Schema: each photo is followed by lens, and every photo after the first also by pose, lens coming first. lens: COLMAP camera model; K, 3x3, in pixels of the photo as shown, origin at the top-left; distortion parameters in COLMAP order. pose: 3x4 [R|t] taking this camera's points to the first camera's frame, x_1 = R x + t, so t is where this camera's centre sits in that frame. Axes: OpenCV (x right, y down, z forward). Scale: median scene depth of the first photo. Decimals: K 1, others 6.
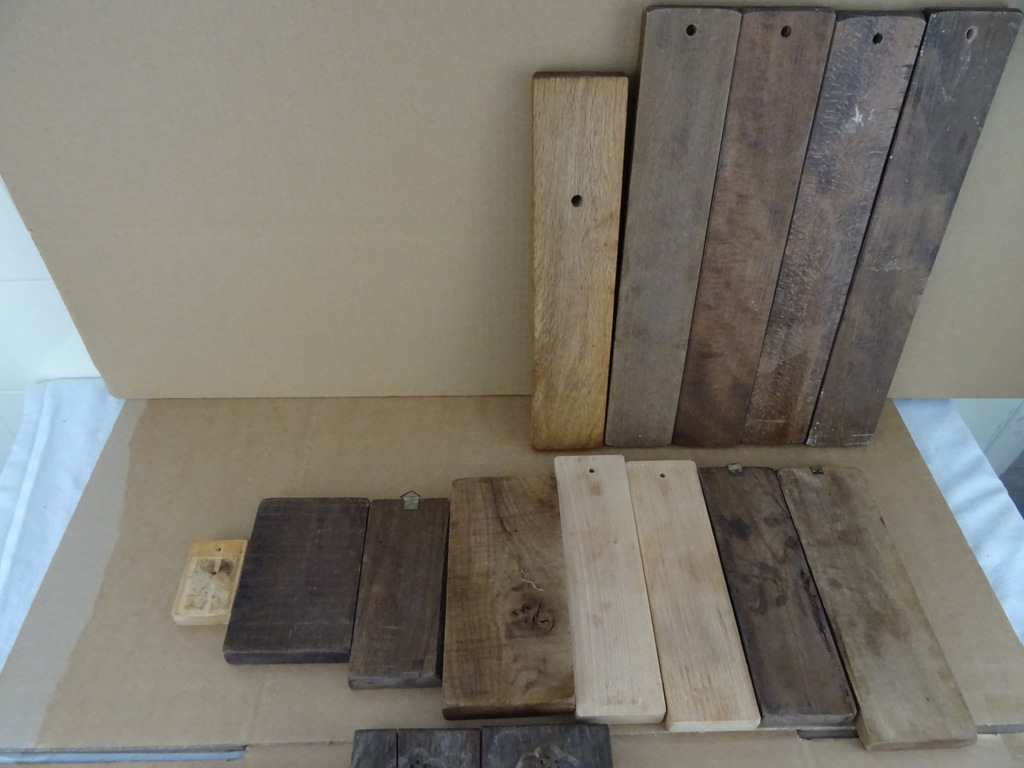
lens RADIAL K [[734.4, 0, 514.5], [0, 734.4, 385.6], [0, 0, 1]] dist [-0.000484, -0.007047]
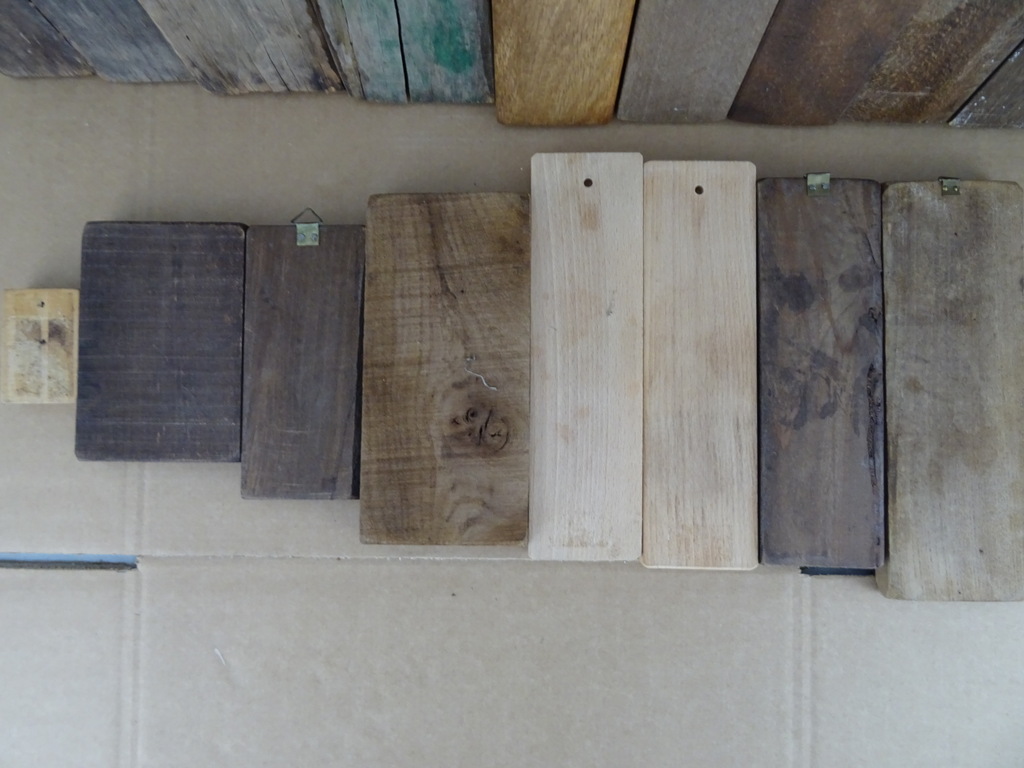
lens RADIAL K [[734.4, 0, 512.3], [0, 734.4, 383.1], [0, 0, 1]] dist [-0.000484, -0.007047]
pose [[0.998642, 0.039679, -0.033768, 0.075886], [-0.007023, 0.744705, 0.667356, -0.195442], [0.051627, -0.666213, 0.743972, 0.454514]]
